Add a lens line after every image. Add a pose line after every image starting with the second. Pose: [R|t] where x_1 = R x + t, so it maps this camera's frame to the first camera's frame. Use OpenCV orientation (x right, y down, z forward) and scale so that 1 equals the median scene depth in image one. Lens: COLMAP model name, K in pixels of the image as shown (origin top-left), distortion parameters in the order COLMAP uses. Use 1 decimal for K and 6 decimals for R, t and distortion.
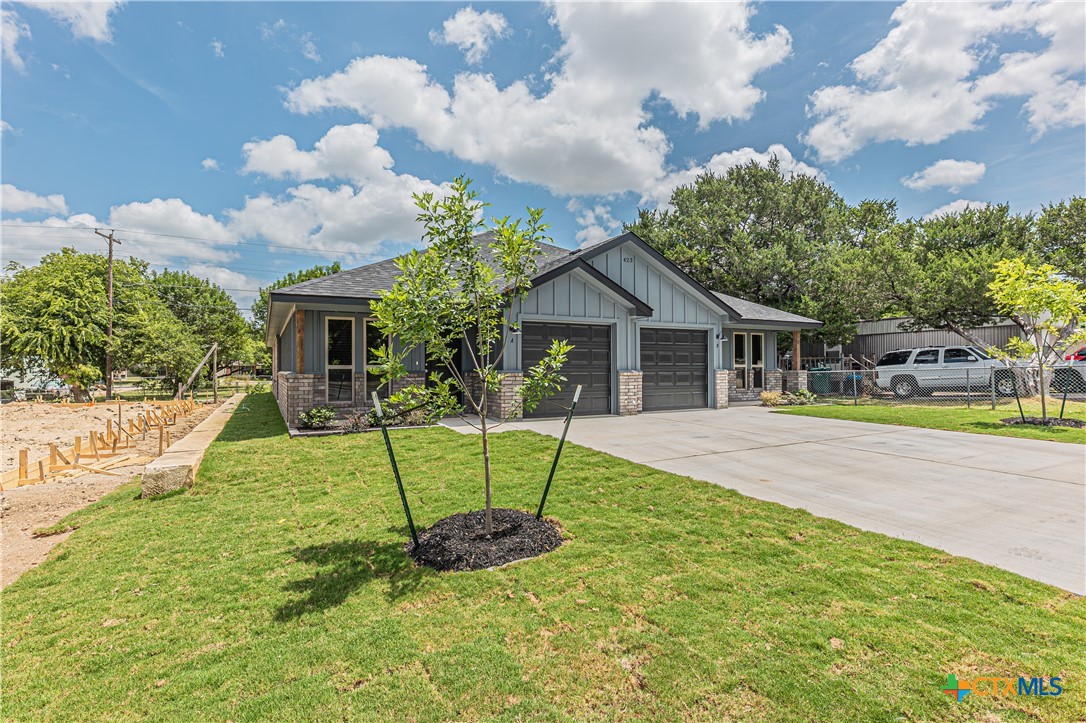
lens RADIAL K [[502.3, 0, 506.2], [0, 502.3, 360.1], [0, 0, 1]] dist [0.000514, -0.000514]
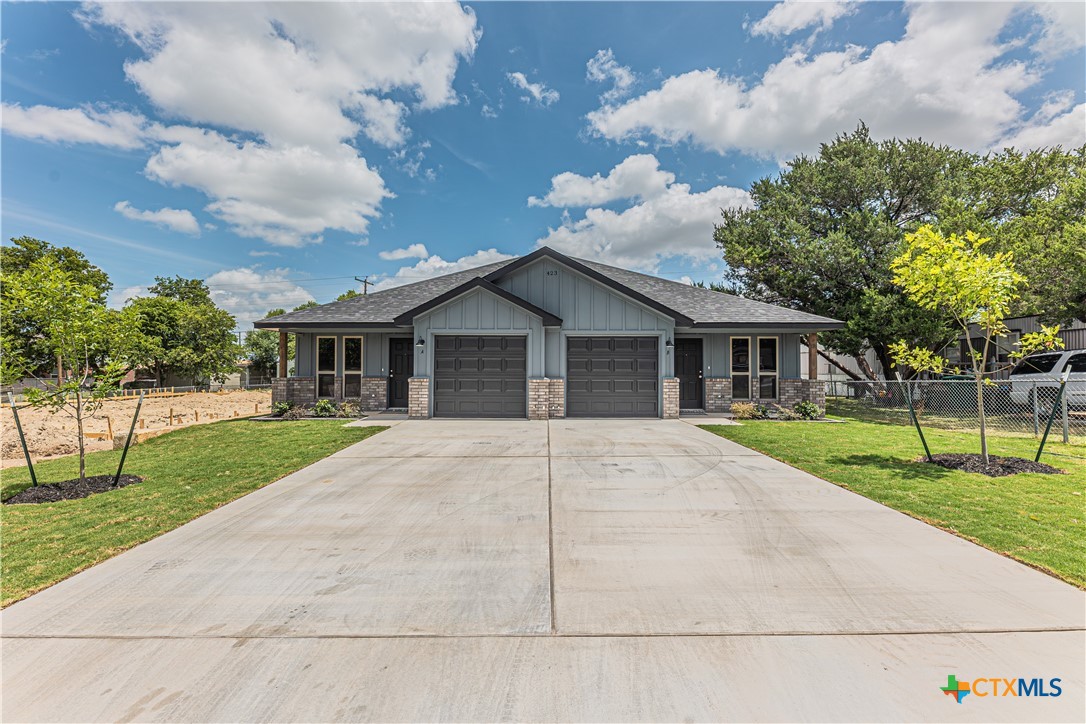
lens RADIAL K [[445.7, 0, 546.9], [0, 445.7, 359.7], [0, 0, 1]] dist [0.001523, -0.002676]
pose [[0.892806, -0.004081, -0.450423, 0.651000], [0.001900, 0.999984, -0.005294, -0.011747], [0.450437, 0.003870, 0.892800, 0.156067]]
